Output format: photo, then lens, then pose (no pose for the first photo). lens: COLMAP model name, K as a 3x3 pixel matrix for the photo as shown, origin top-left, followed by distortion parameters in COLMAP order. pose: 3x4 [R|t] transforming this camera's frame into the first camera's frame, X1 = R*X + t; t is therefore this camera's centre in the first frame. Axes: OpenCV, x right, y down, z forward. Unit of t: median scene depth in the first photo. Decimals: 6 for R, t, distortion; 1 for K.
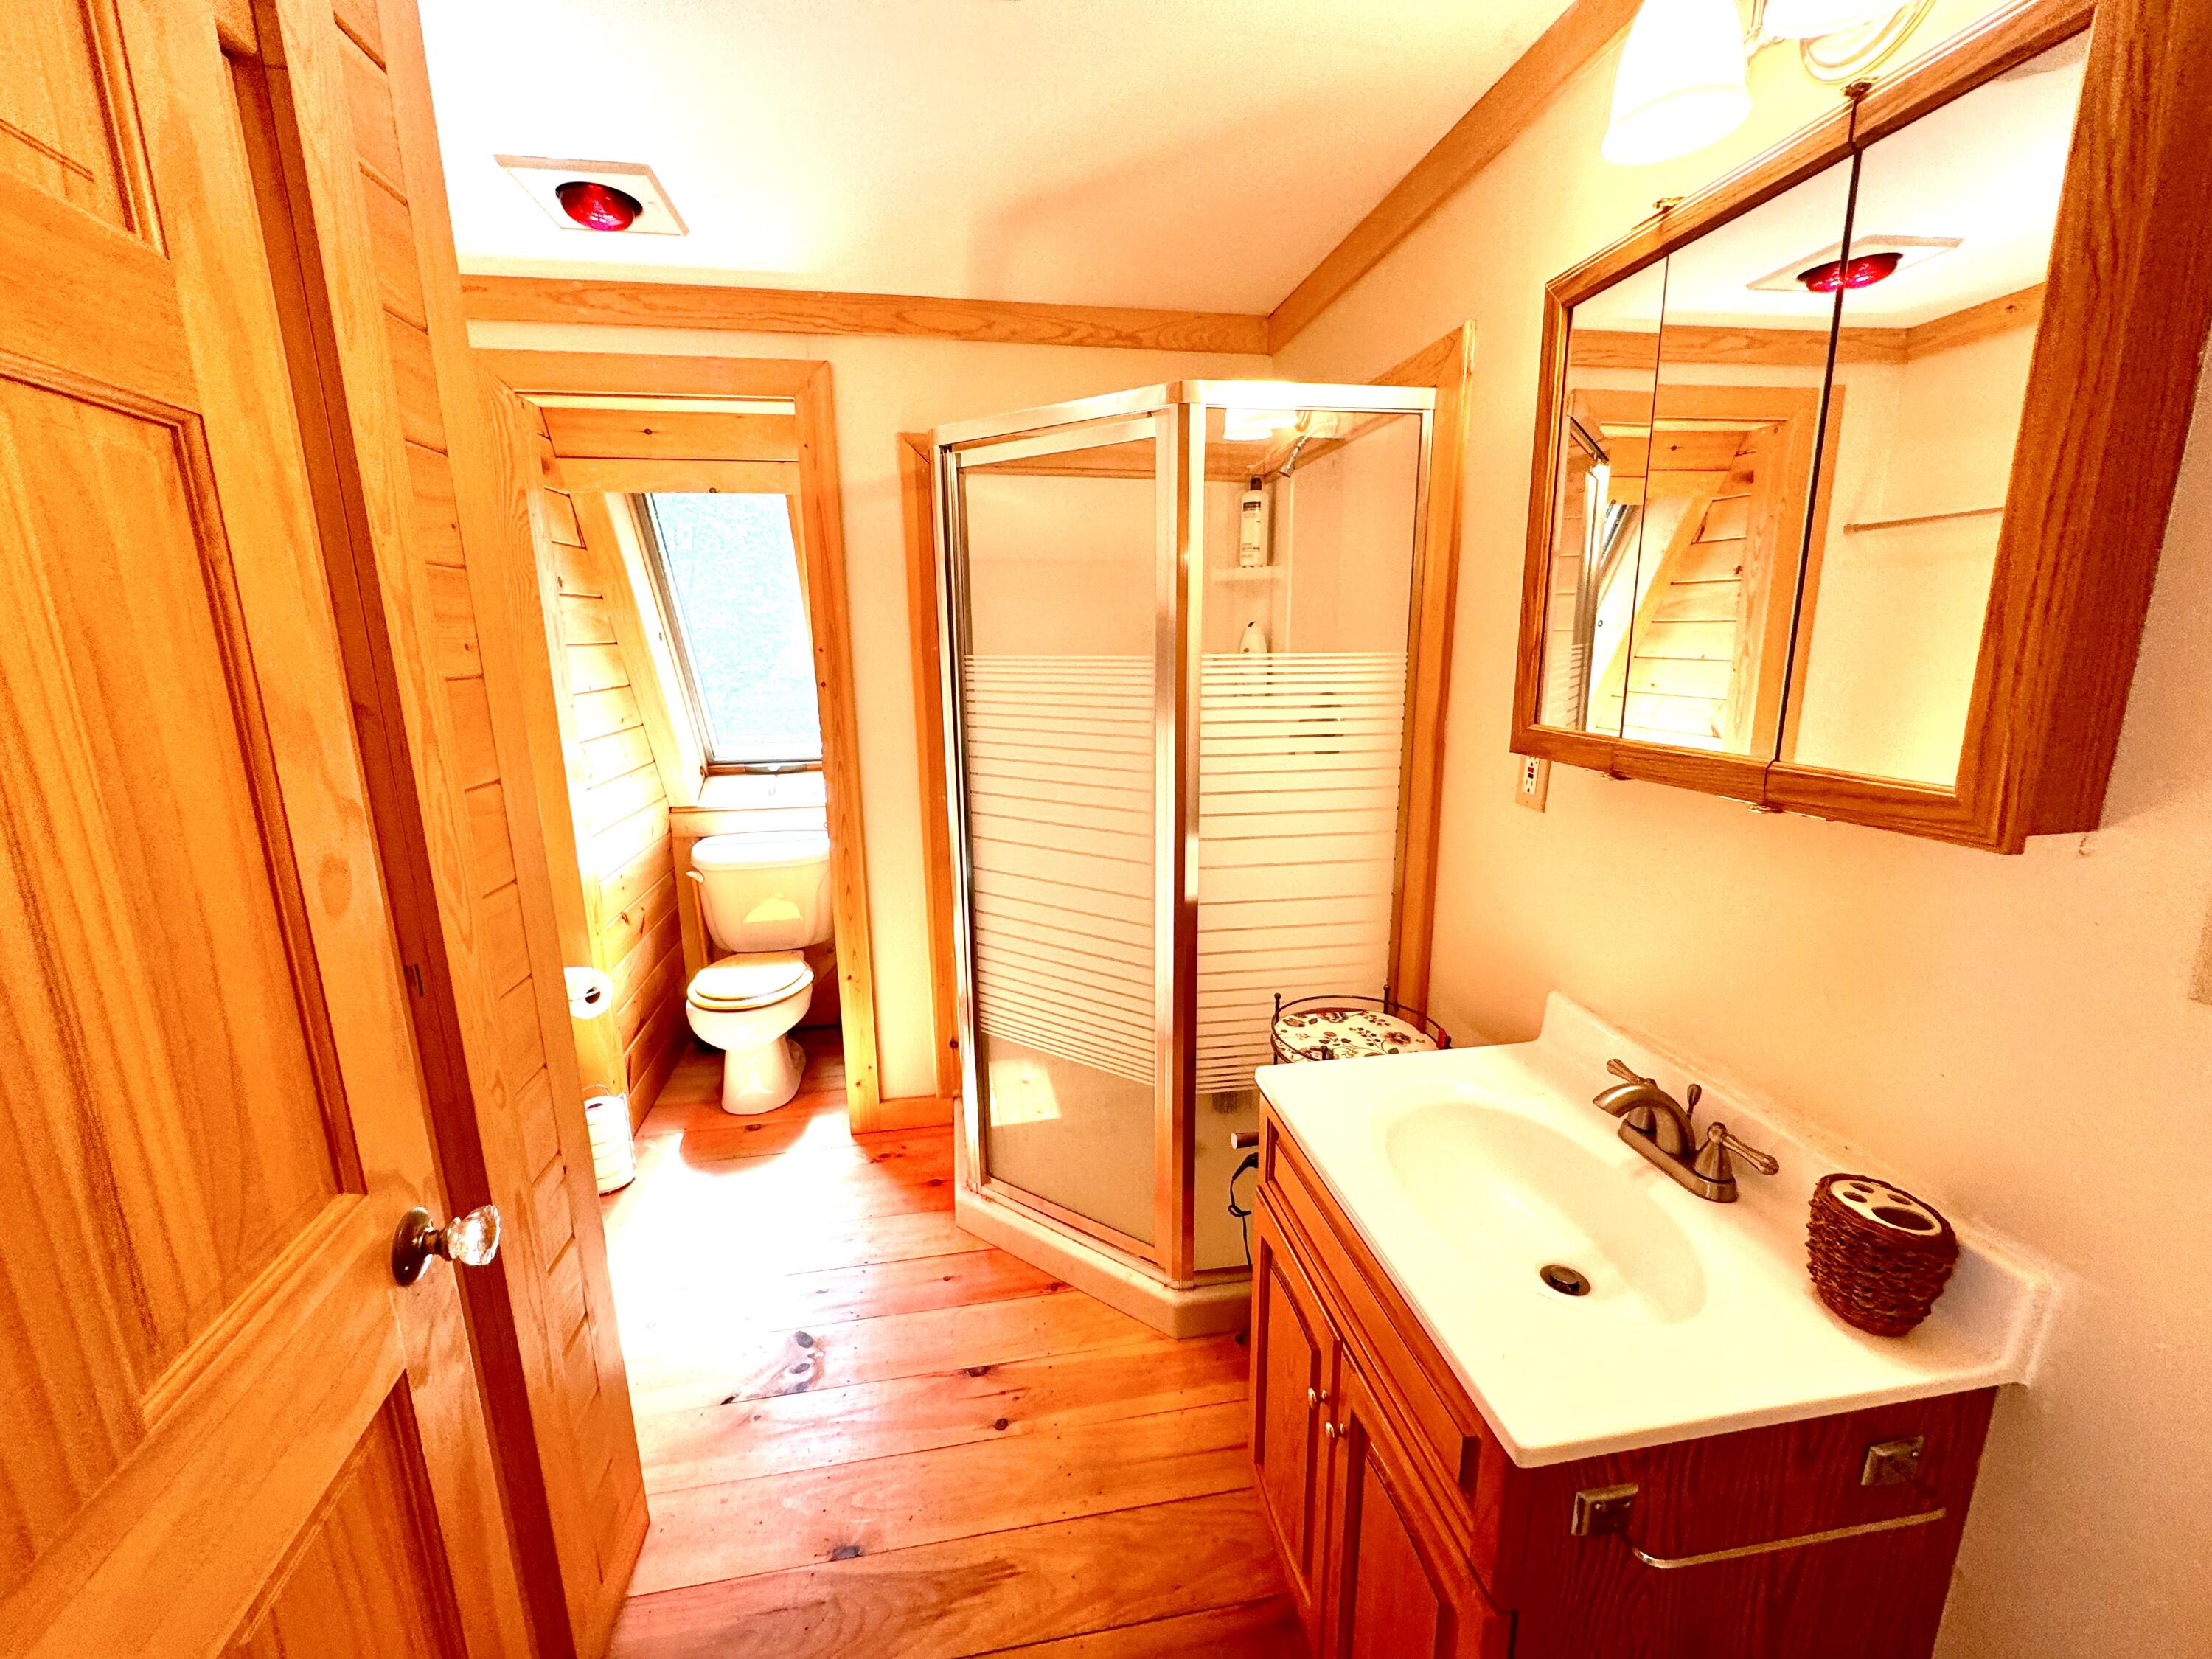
lens RADIAL K [[880.0, 0, 1101.0], [0, 880.0, 834.7], [0, 0, 1]] dist [-0.002700, -0.000040]
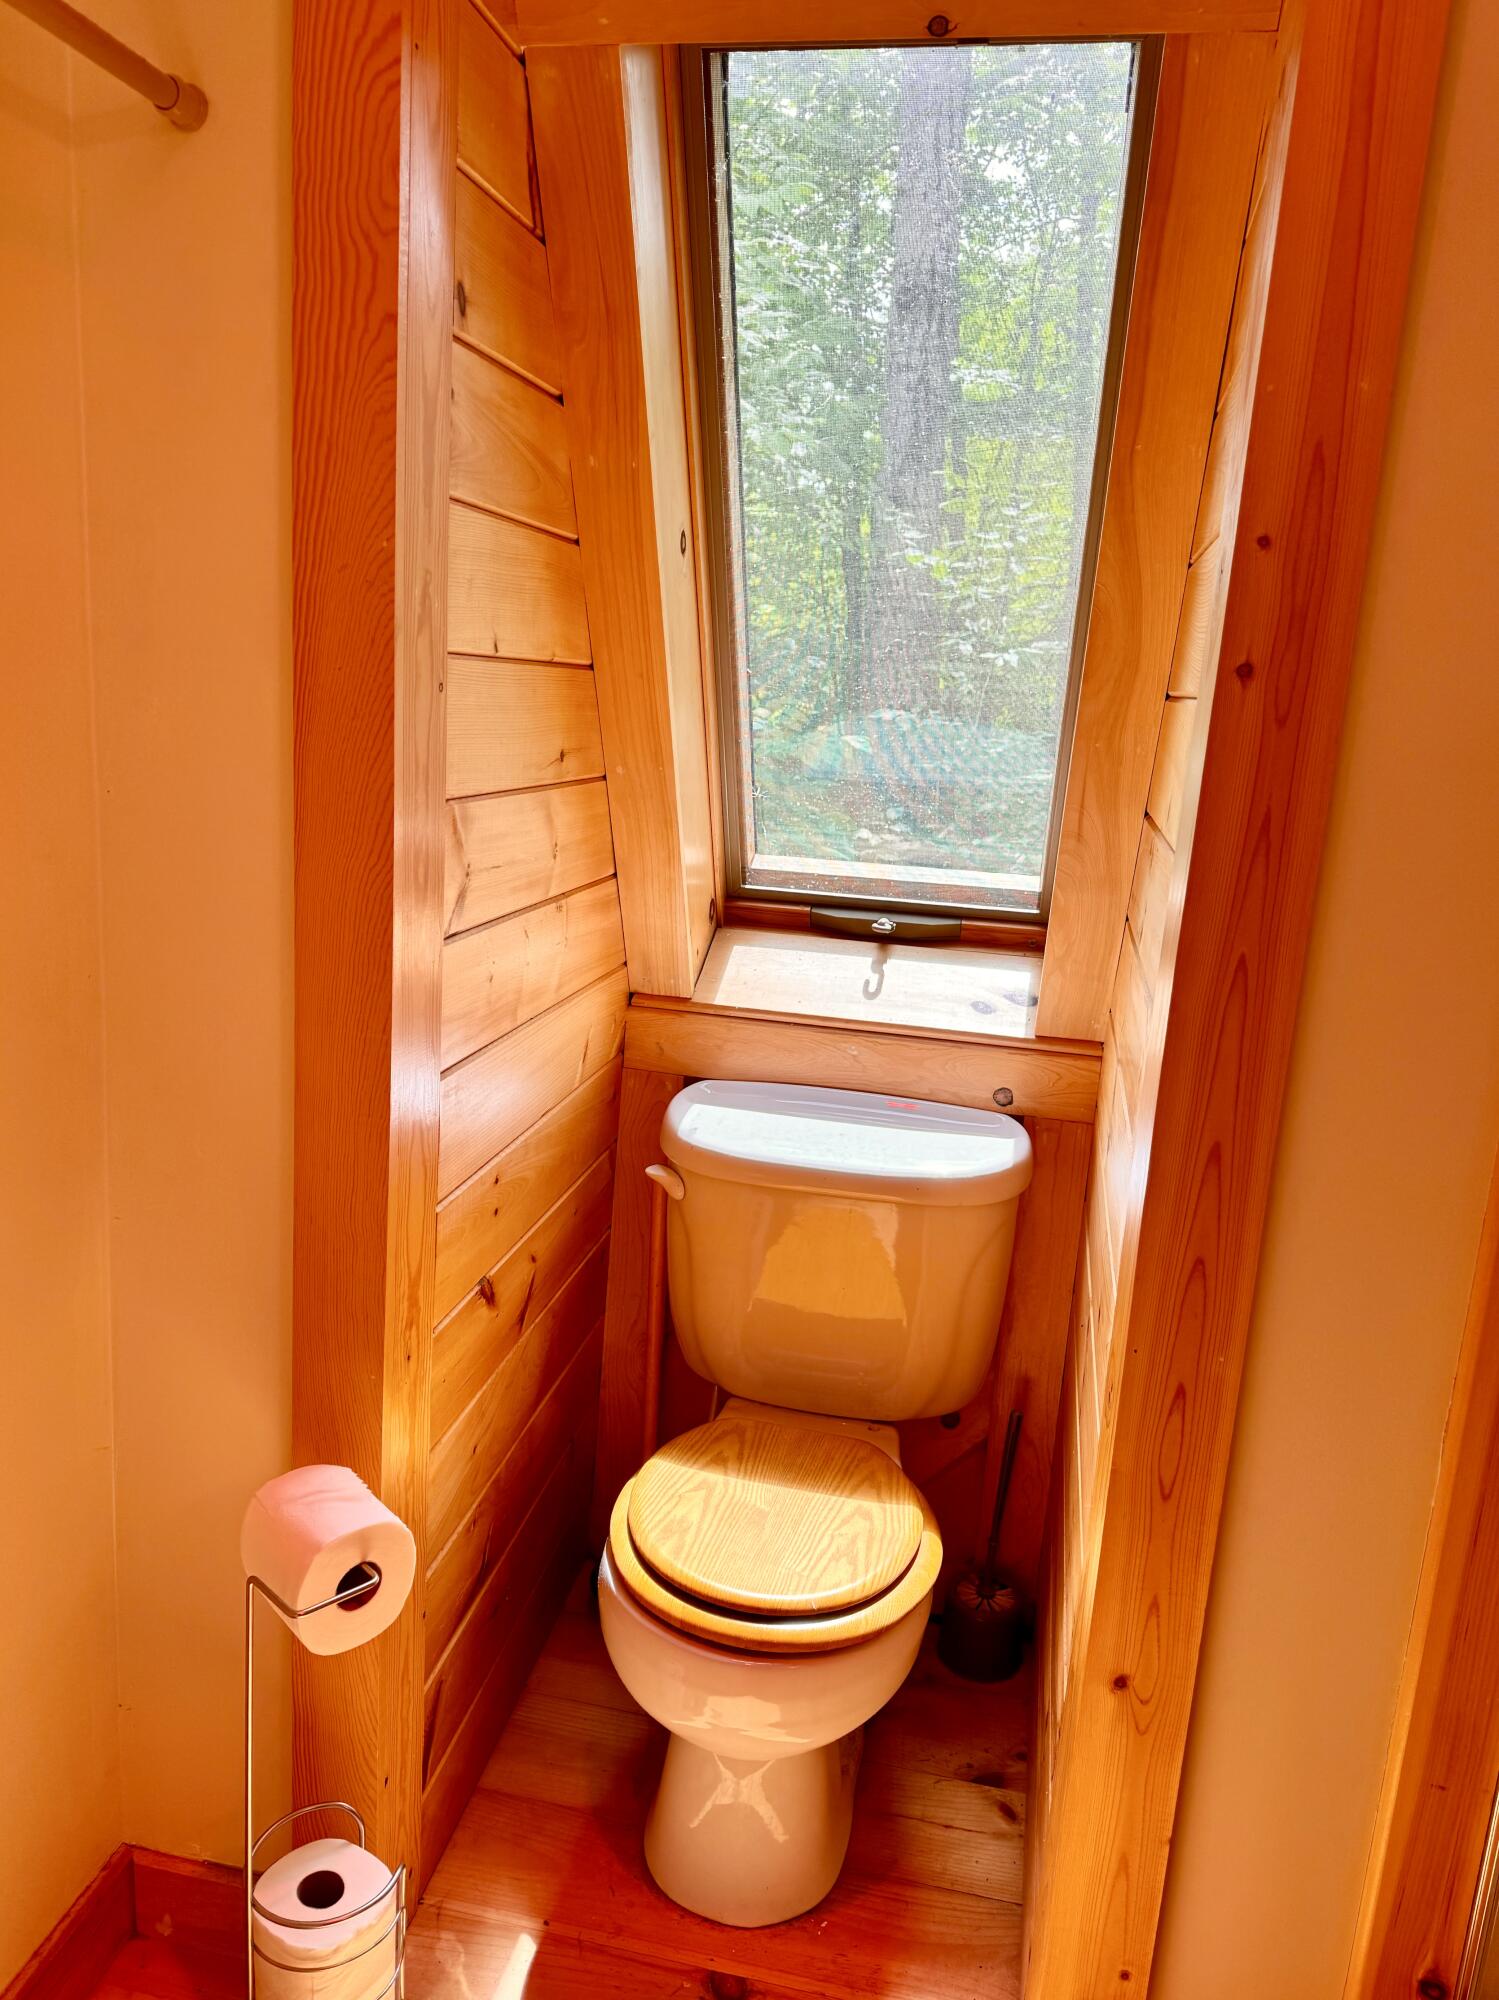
lens RADIAL K [[1407.0, 0, 751.0], [0, 1407.0, 997.3], [0, 0, 1]] dist [0.010349, -0.000414]
pose [[0.932935, 0.141829, -0.330934, -0.245251], [-0.151399, 0.988468, -0.003179, -0.037806], [0.326666, 0.053069, 0.943649, 0.447289]]
